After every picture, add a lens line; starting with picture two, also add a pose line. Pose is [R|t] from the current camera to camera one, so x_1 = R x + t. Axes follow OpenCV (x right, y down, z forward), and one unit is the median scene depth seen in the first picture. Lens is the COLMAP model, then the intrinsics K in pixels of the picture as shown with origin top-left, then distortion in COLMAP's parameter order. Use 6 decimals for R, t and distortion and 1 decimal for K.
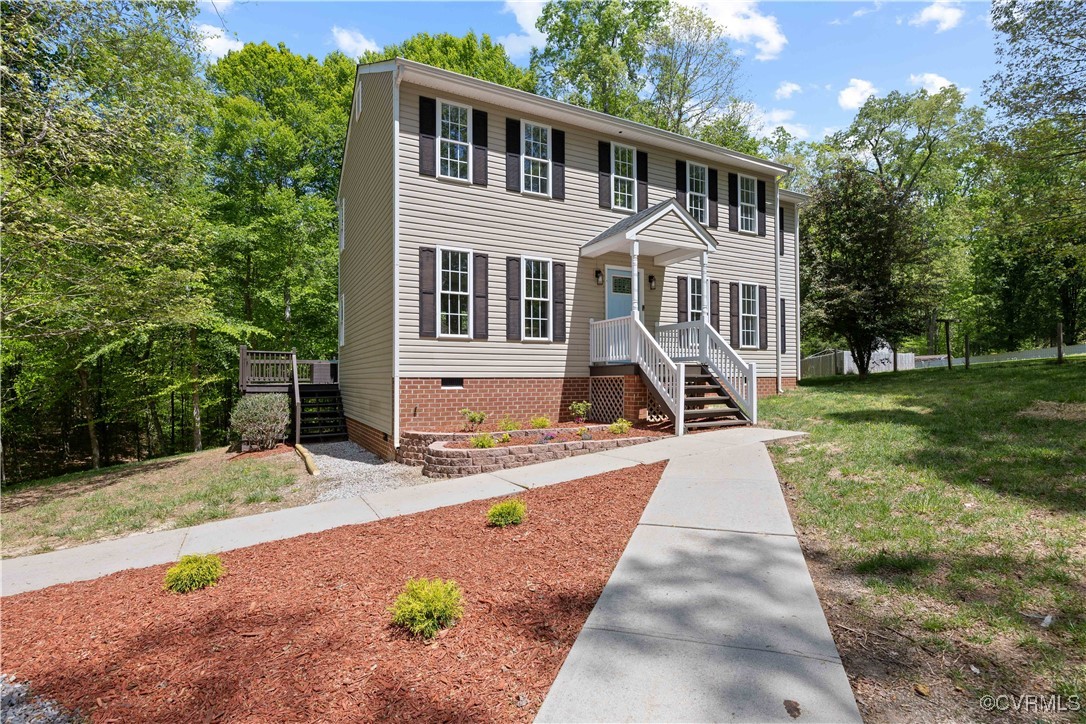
lens RADIAL K [[528.3, 0, 547.5], [0, 528.3, 369.0], [0, 0, 1]] dist [-0.012343, -0.000081]
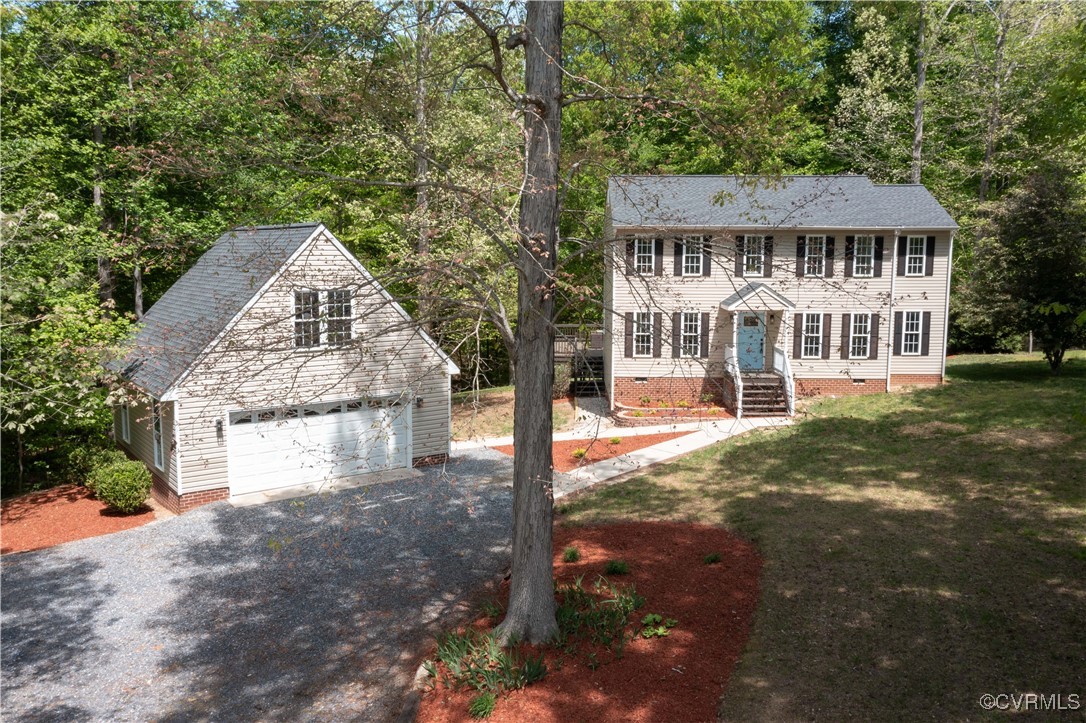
lens RADIAL K [[872.7, 0, 541.3], [0, 872.7, 364.0], [0, 0, 1]] dist [-0.020768, 0.036719]
pose [[0.866794, 0.069753, -0.493764, 1.035845], [0.001225, 0.989868, 0.141987, -0.464891], [0.498665, -0.123678, 0.857926, -1.854730]]
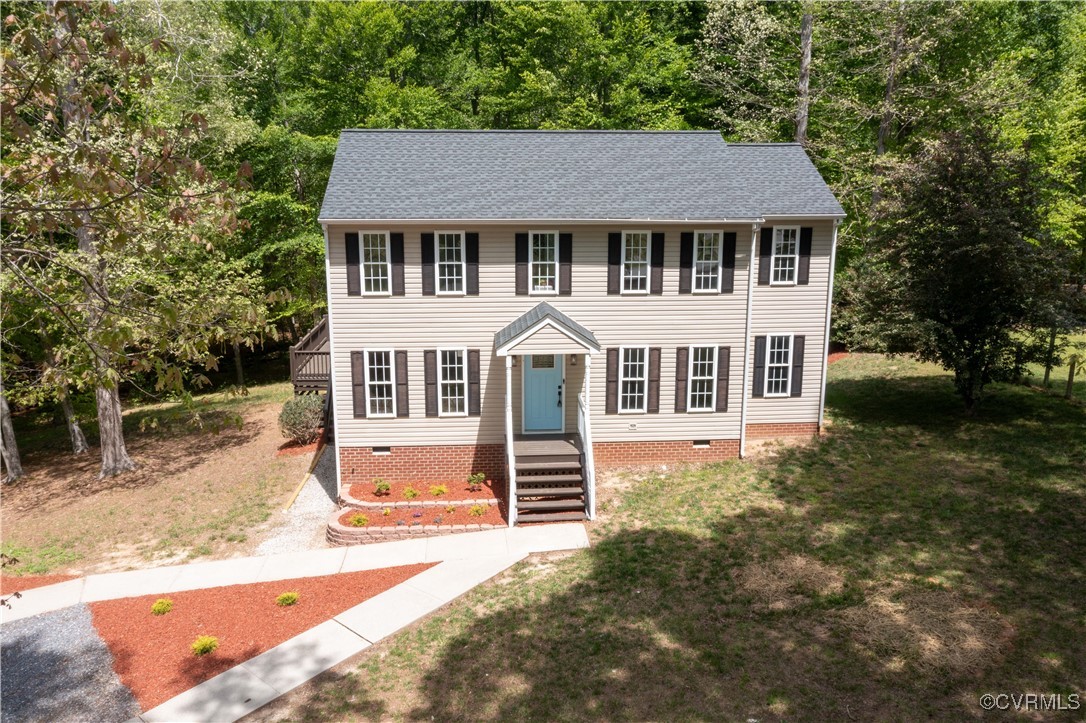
lens RADIAL K [[872.7, 0, 549.9], [0, 872.7, 358.3], [0, 0, 1]] dist [-0.020768, 0.036719]
pose [[0.915620, 0.095657, -0.390499, 0.964815], [-0.000851, 0.971742, 0.236044, -0.663259], [0.402044, -0.215795, 0.889828, -0.664068]]
